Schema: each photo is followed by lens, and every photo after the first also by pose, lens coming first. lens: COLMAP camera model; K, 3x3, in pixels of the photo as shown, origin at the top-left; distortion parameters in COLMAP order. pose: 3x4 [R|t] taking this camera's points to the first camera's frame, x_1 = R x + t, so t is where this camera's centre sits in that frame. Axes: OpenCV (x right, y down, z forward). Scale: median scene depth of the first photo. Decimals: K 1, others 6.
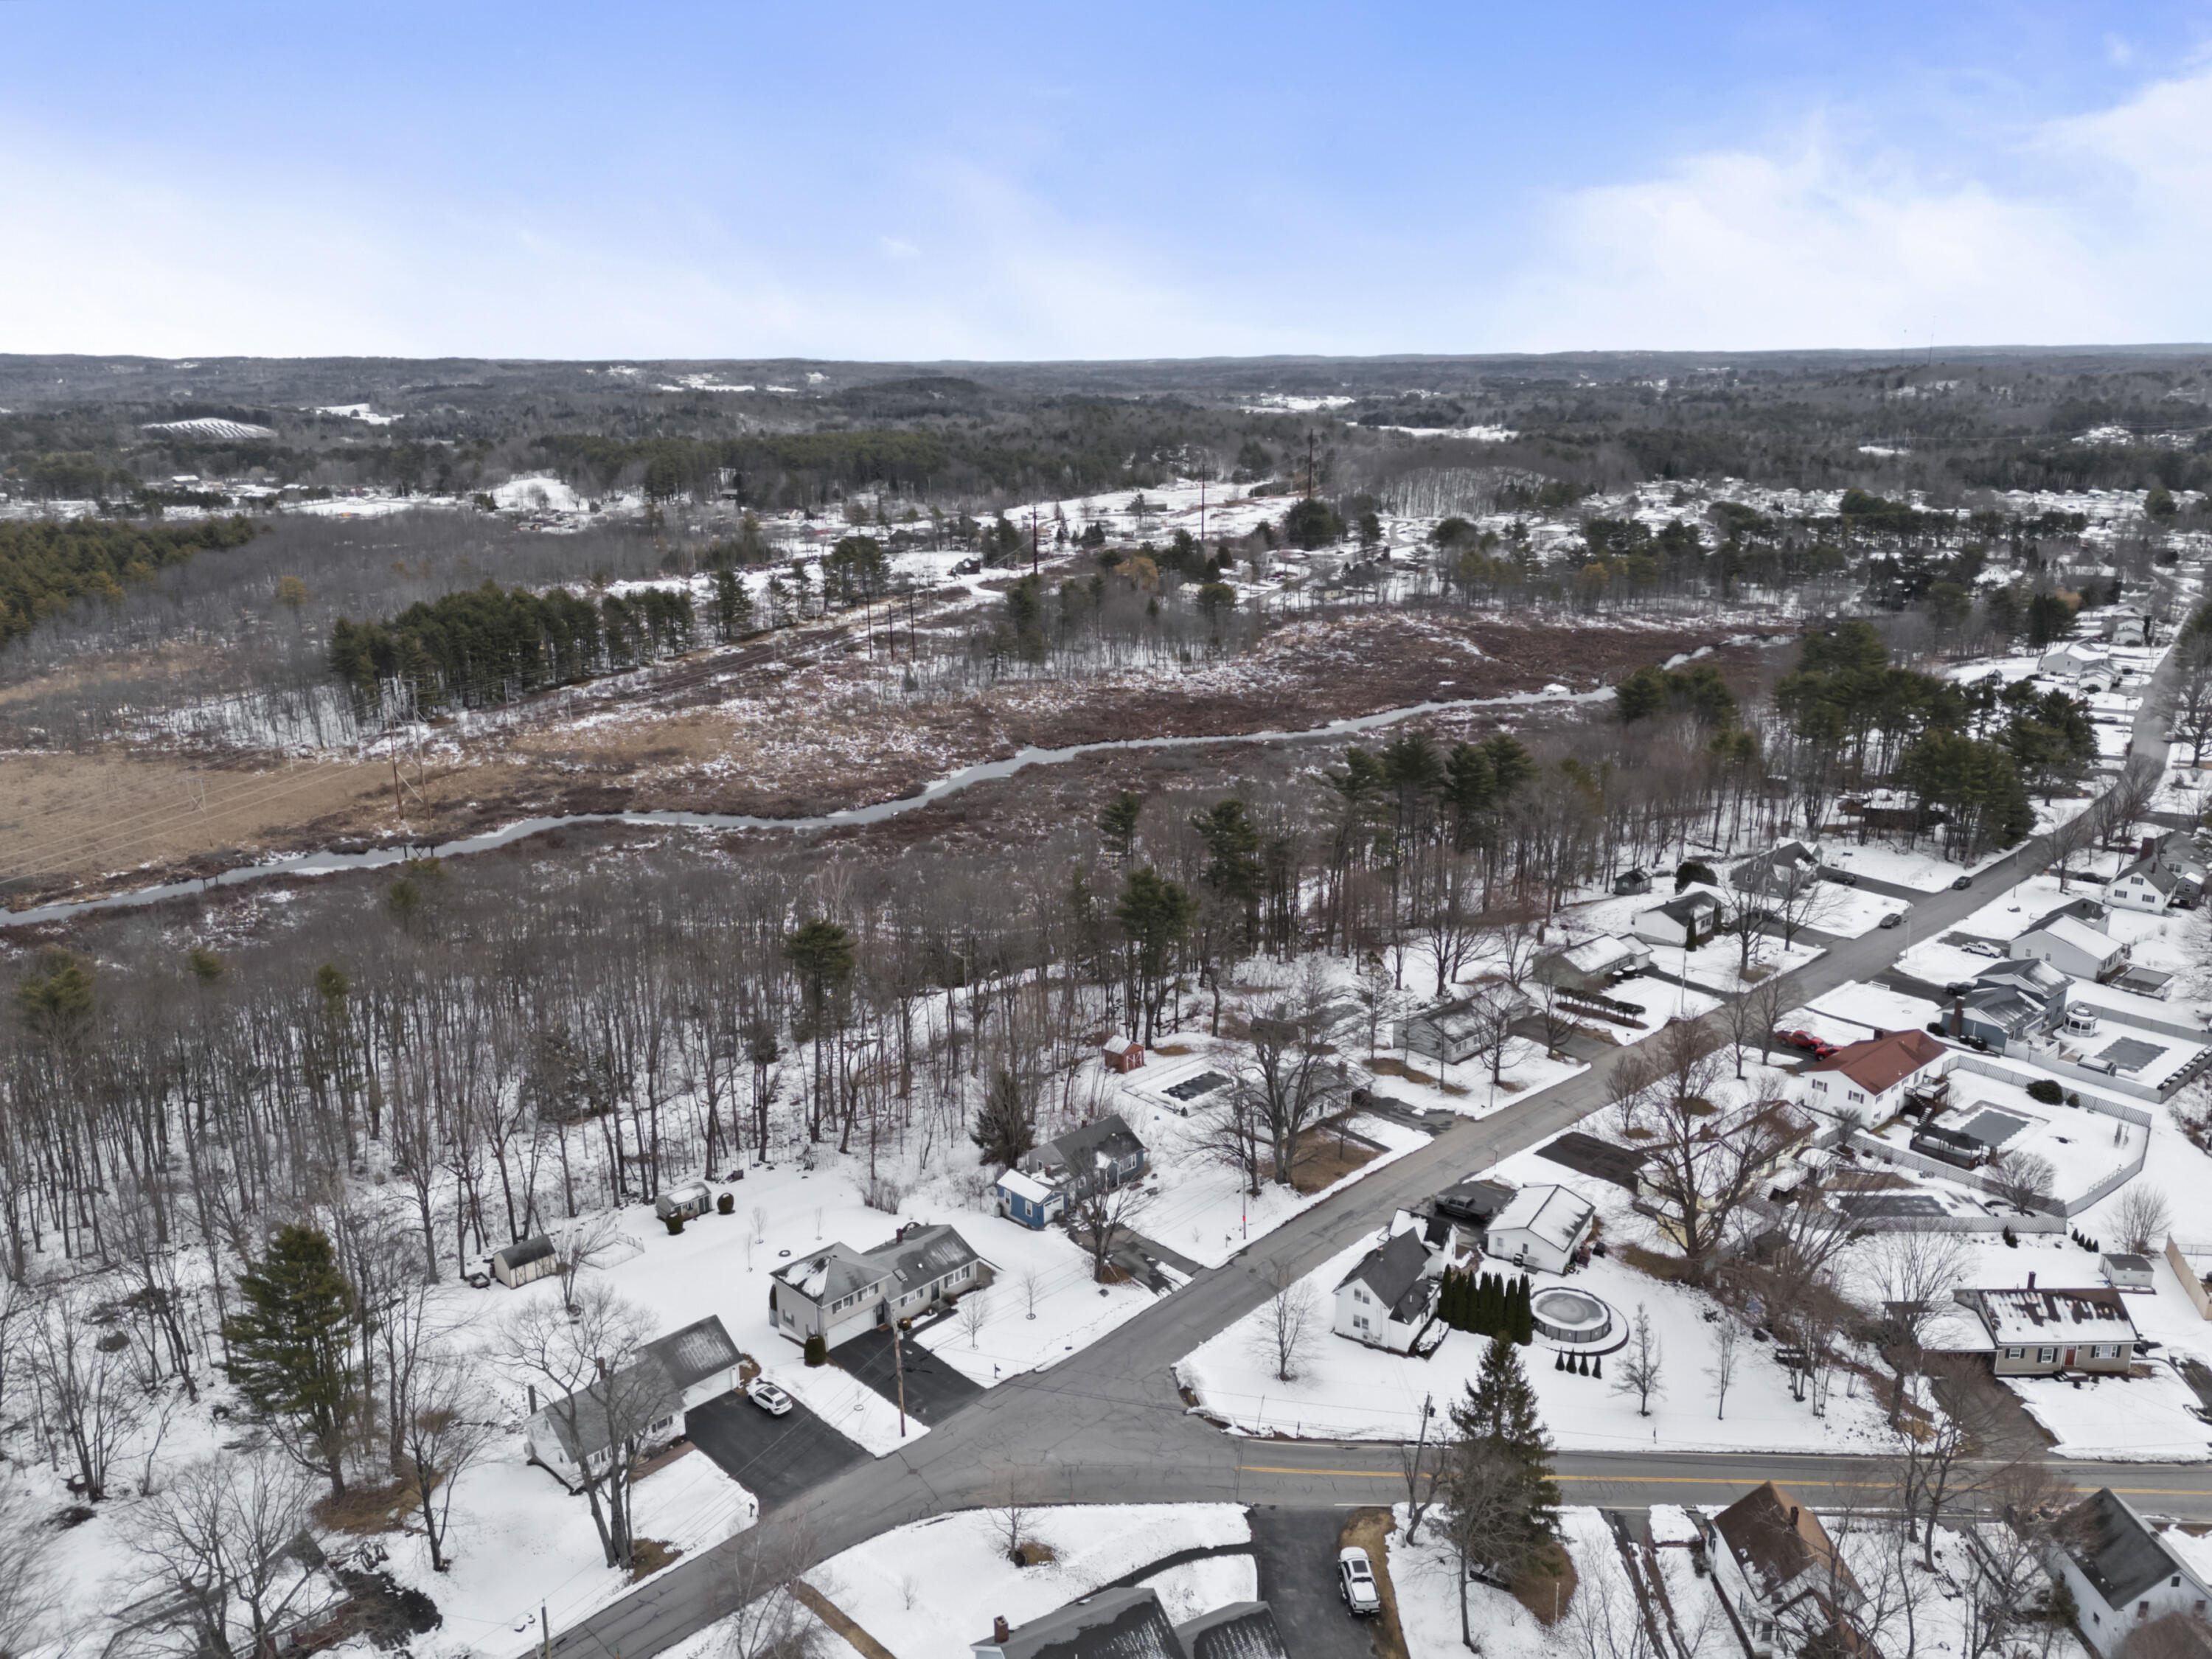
lens RADIAL K [[1580.0, 0, 1134.8], [0, 1580.0, 819.8], [0, 0, 1]] dist [0.083313, -0.109680]
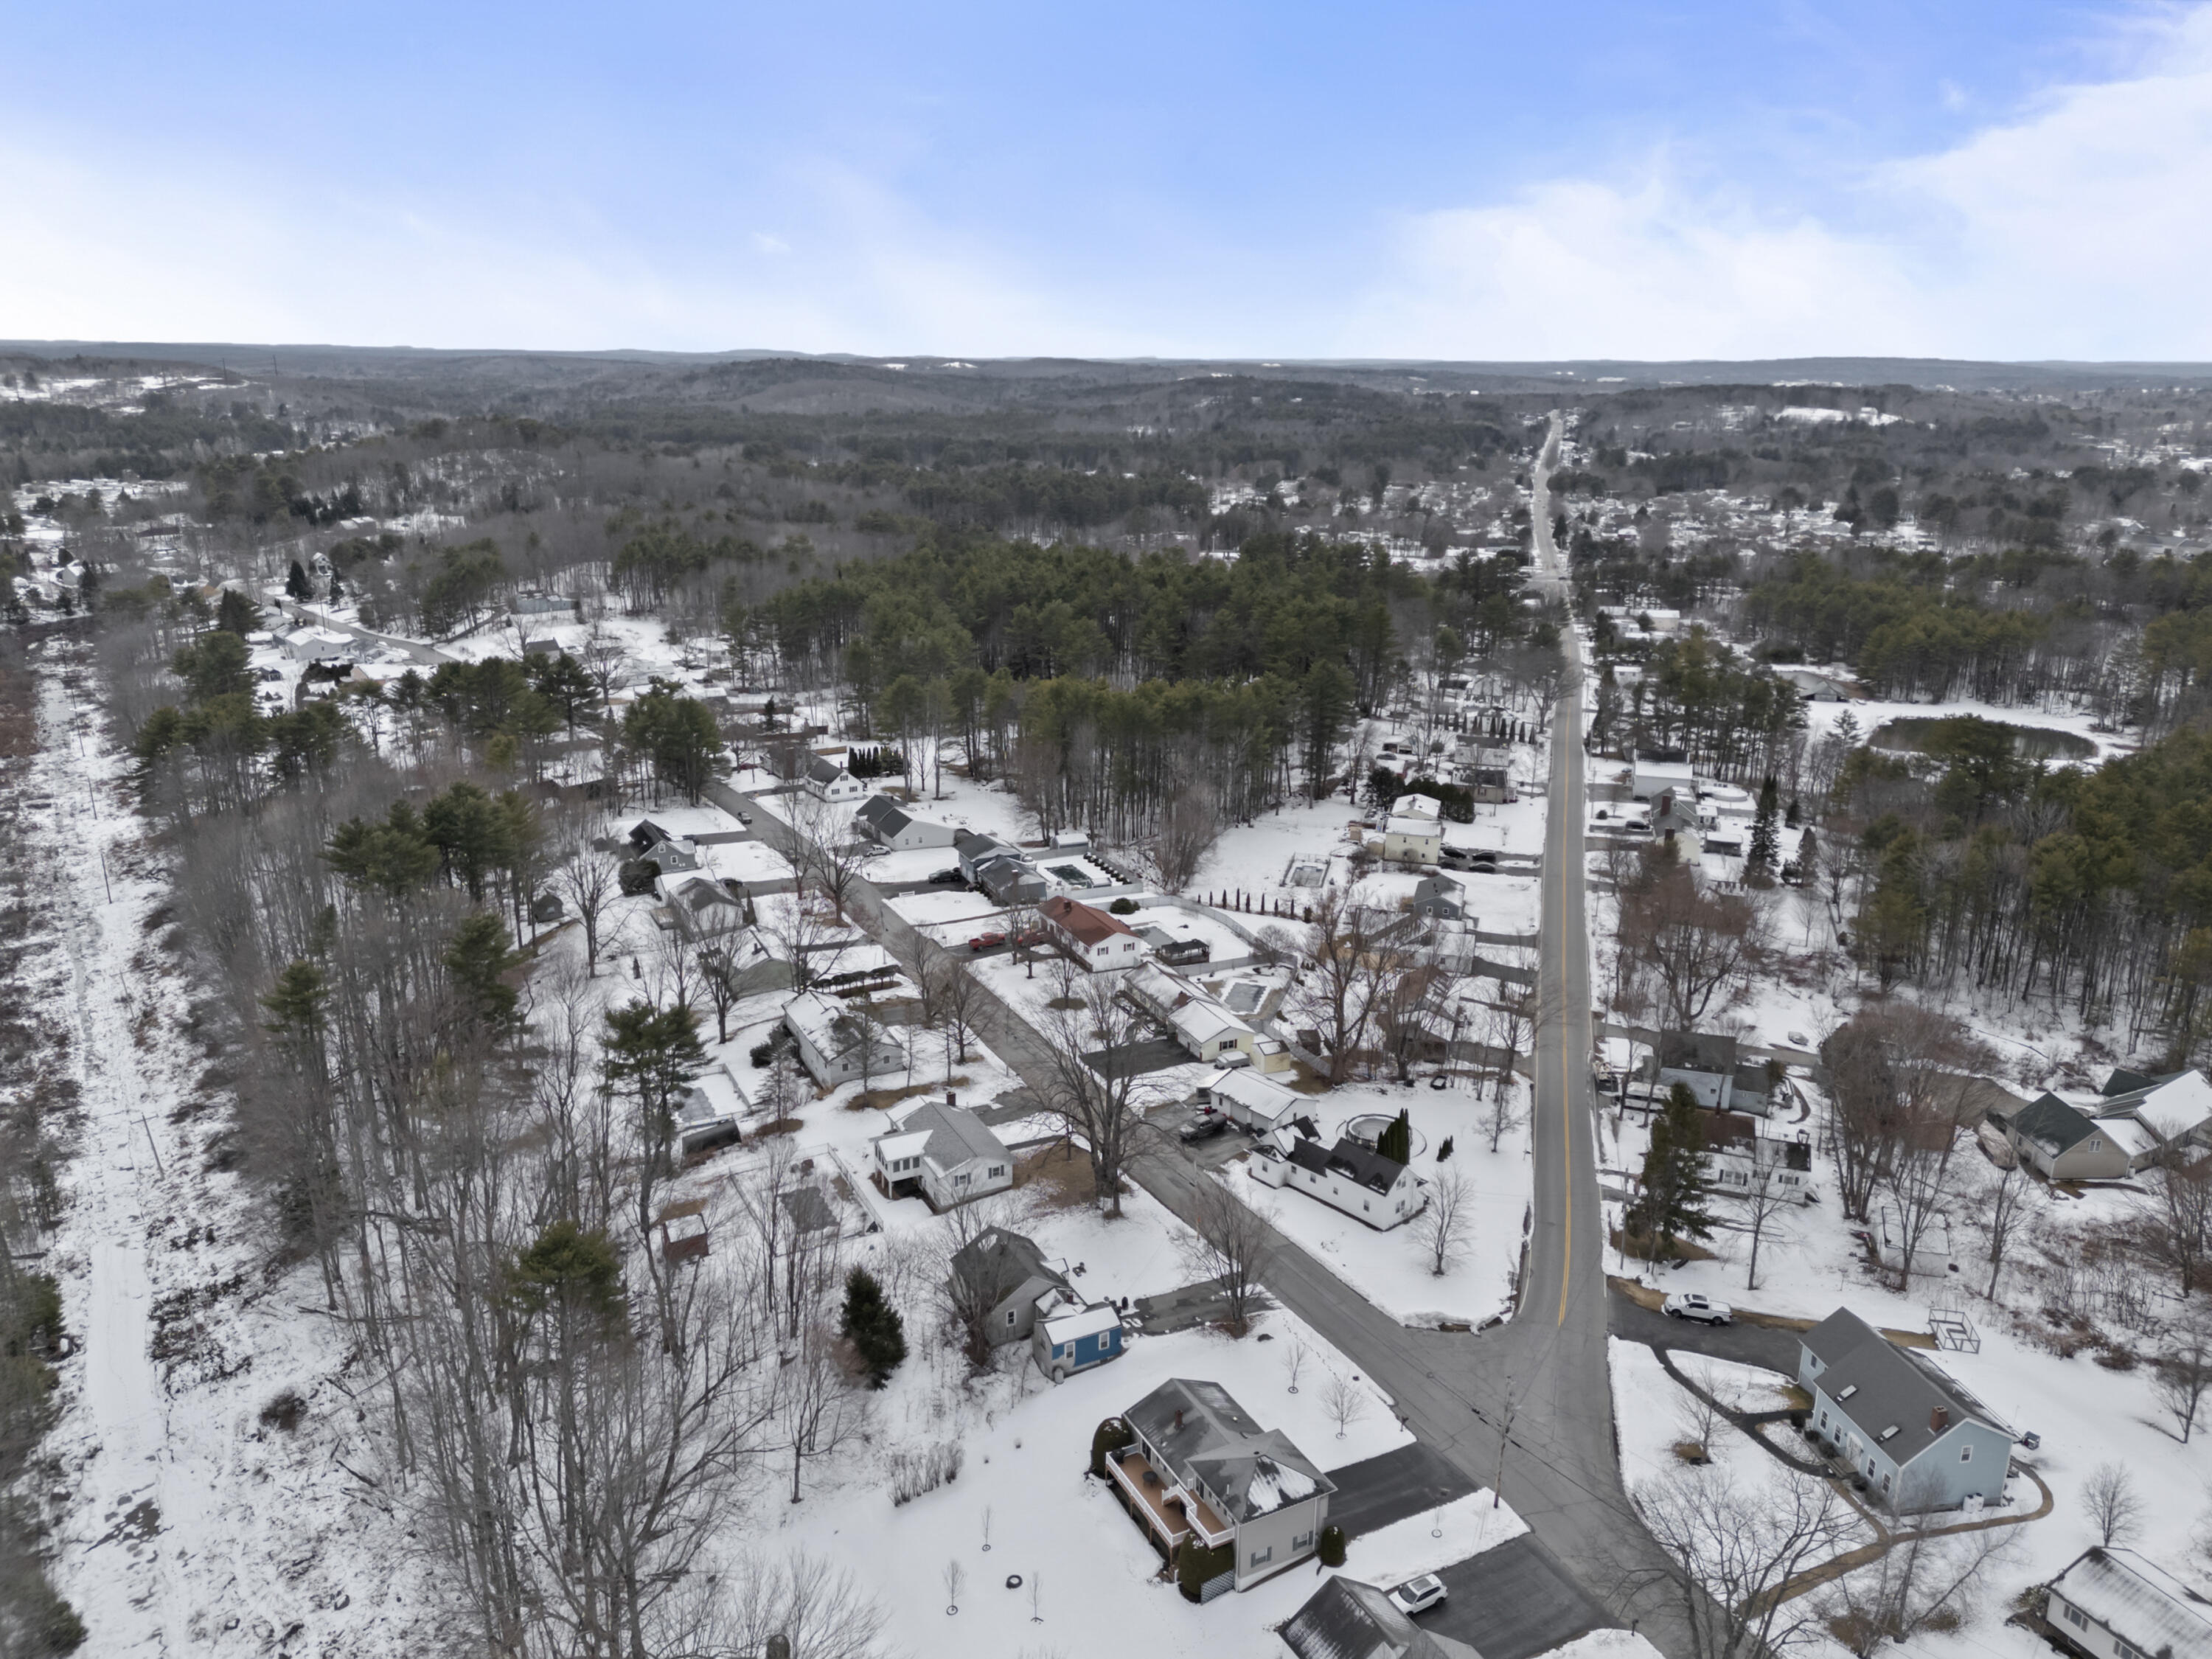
lens RADIAL K [[1580.0, 0, 1134.8], [0, 1580.0, 819.8], [0, 0, 1]] dist [0.083313, -0.109680]
pose [[0.354560, -0.269731, 0.895283, -0.832611], [0.266822, 0.946863, 0.179601, -0.184116], [-0.896155, 0.175202, 0.407690, 0.662759]]
